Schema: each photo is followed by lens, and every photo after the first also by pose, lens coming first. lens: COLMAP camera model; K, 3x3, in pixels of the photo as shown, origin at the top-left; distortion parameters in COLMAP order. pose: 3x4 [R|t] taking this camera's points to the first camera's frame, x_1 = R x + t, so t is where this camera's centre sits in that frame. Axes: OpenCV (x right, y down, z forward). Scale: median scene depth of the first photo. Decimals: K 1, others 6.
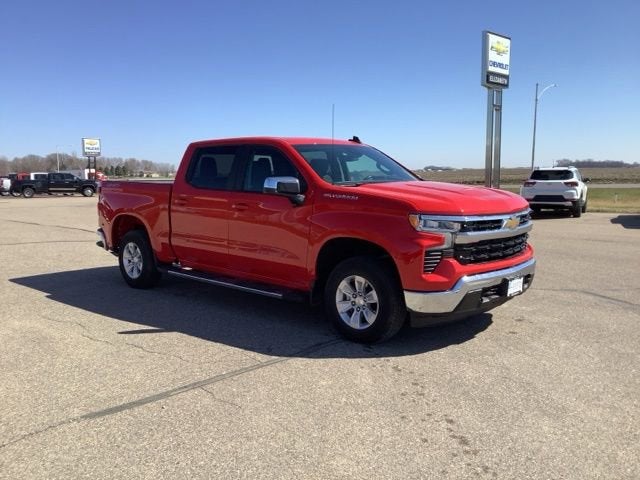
lens RADIAL K [[581.8, 0, 320.0], [0, 581.8, 240.0], [0, 0, 1]] dist [0.128373, -0.259301]
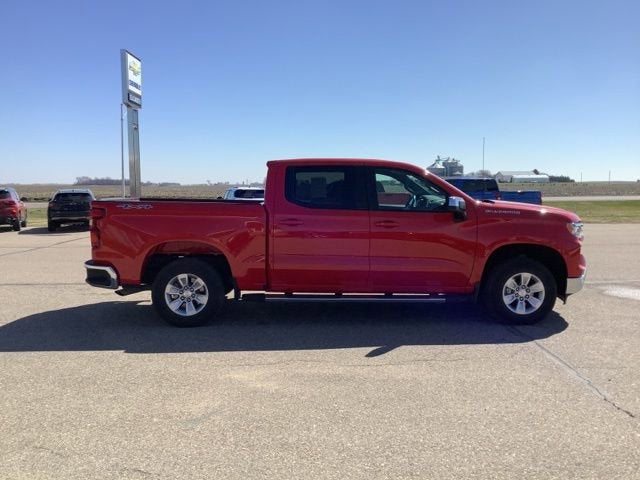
lens RADIAL K [[581.8, 0, 320.0], [0, 581.8, 240.0], [0, 0, 1]] dist [0.128373, -0.259301]
pose [[0.702859, -0.053726, 0.709297, -1.162991], [0.074080, 0.997250, 0.002129, -0.046691], [-0.707461, 0.051049, 0.704906, 0.395049]]
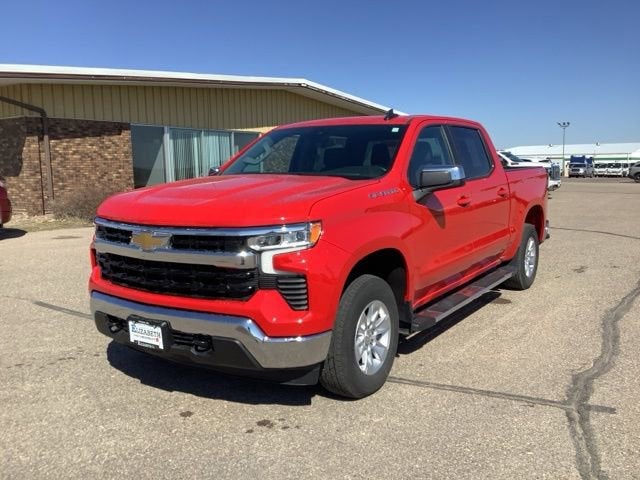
lens RADIAL K [[581.8, 0, 320.0], [0, 581.8, 240.0], [0, 0, 1]] dist [0.128373, -0.259301]
pose [[0.157691, 0.139784, -0.977545, 1.010349], [-0.110323, 0.986227, 0.123229, -0.133919], [0.981306, 0.088414, 0.170941, 1.072850]]
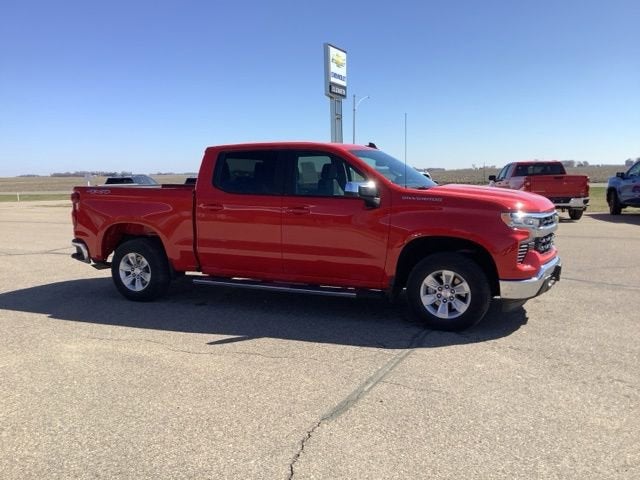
lens RADIAL K [[581.8, 0, 320.0], [0, 581.8, 240.0], [0, 0, 1]] dist [0.128373, -0.259301]
pose [[0.943217, -0.039462, 0.329825, -0.518591], [0.041508, 0.999138, 0.000839, -0.006612], [-0.329574, 0.012899, 0.944042, 0.032913]]
